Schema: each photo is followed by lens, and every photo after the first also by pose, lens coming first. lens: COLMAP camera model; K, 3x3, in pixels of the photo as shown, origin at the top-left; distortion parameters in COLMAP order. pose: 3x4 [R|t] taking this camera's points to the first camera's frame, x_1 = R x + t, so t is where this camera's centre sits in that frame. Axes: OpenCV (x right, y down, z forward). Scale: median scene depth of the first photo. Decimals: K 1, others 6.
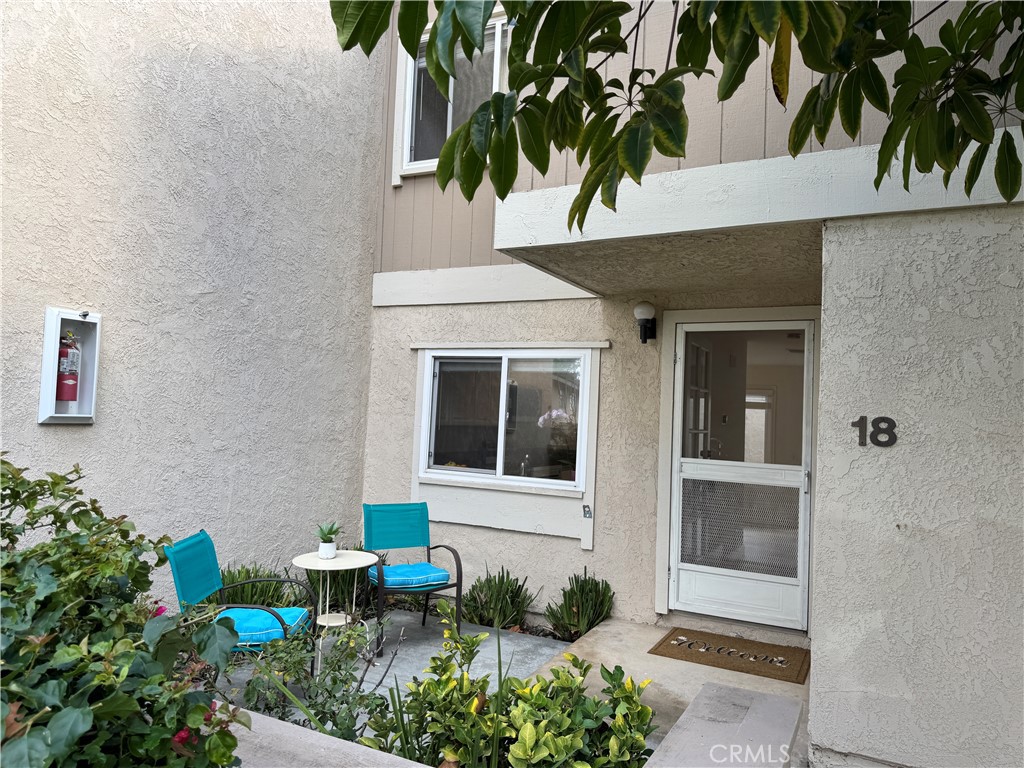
lens RADIAL K [[725.9, 0, 513.9], [0, 725.9, 377.4], [0, 0, 1]] dist [0.037714, -0.043917]
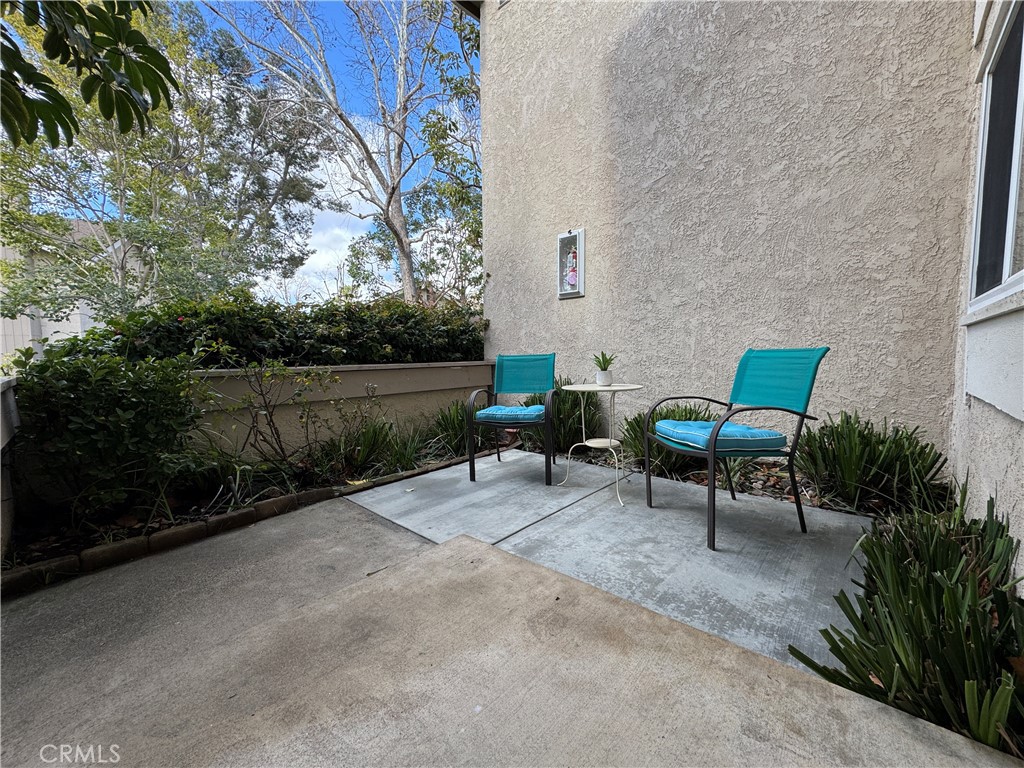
lens RADIAL K [[406.1, 0, 504.9], [0, 406.1, 384.5], [0, 0, 1]] dist [-0.005394, 0.000258]
pose [[-0.279275, 0.026403, -0.959848, 0.291762], [0.041730, 0.999011, 0.015339, 0.193162], [0.959304, -0.035771, -0.280100, 0.854132]]
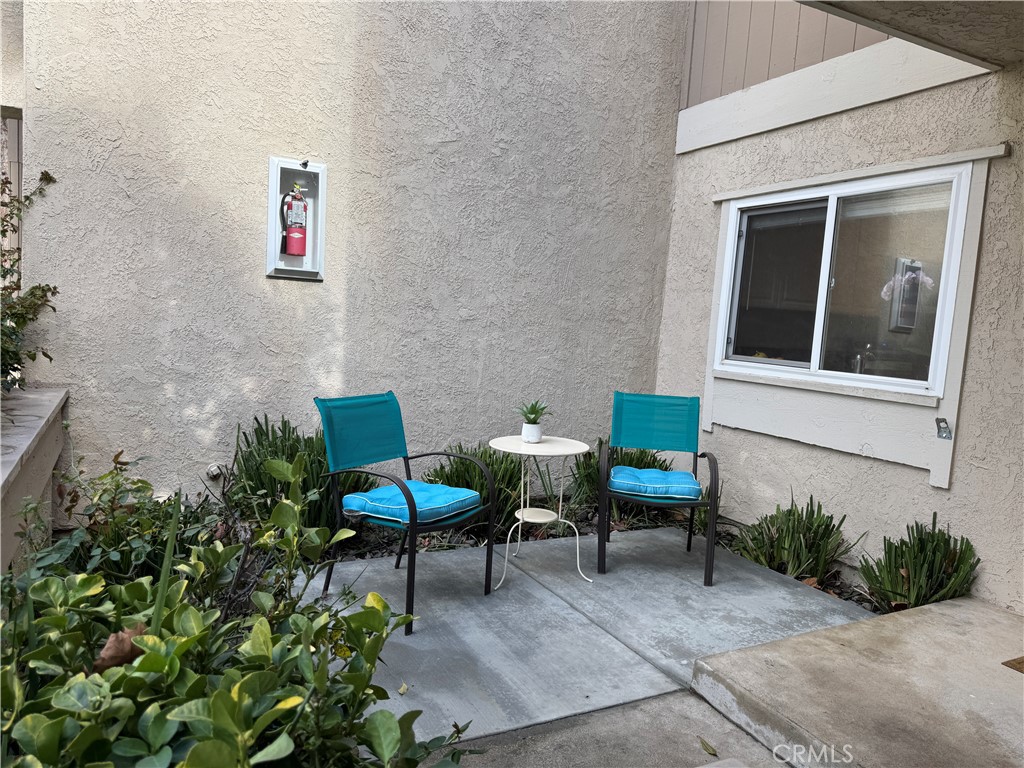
lens RADIAL K [[725.9, 0, 502.1], [0, 725.9, 393.5], [0, 0, 1]] dist [0.037714, -0.043917]
pose [[0.806305, 0.066471, -0.587753, 0.163310], [0.001943, 0.993363, 0.115008, 0.081272], [0.591496, -0.093874, 0.800824, 0.270778]]
